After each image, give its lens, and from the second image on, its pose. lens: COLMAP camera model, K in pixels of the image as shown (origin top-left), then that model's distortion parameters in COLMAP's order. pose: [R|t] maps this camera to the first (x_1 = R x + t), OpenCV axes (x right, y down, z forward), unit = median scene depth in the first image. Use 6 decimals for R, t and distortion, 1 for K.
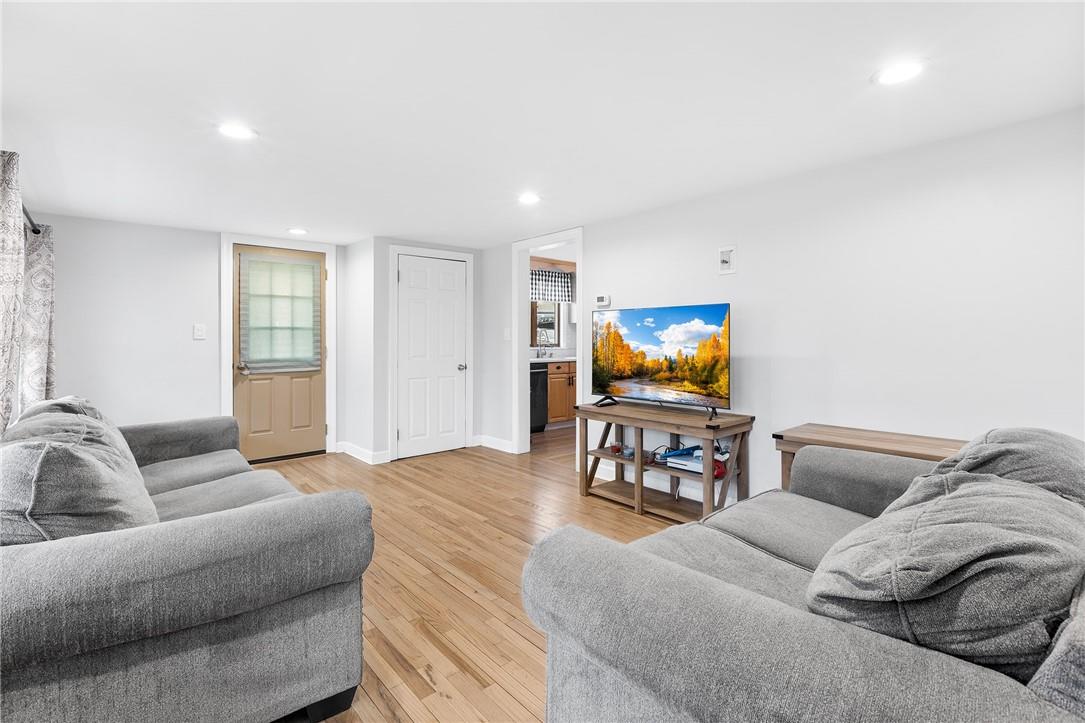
lens RADIAL K [[495.2, 0, 542.0], [0, 495.2, 353.2], [0, 0, 1]] dist [-0.003532, -0.001083]
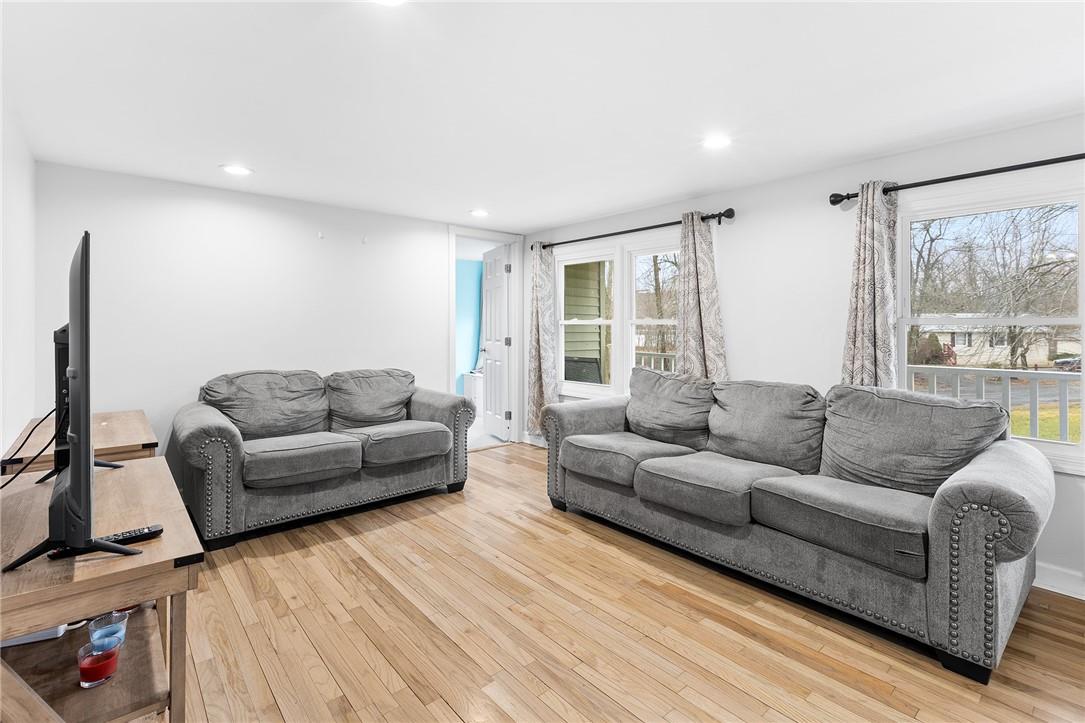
lens RADIAL K [[495.2, 0, 540.1], [0, 495.2, 319.8], [0, 0, 1]] dist [-0.003532, -0.001083]
pose [[-0.999952, 0.004897, 0.008466, -0.226921], [0.004964, 0.999956, 0.007910, -0.060496], [-0.008427, 0.007951, -0.999933, 1.976478]]
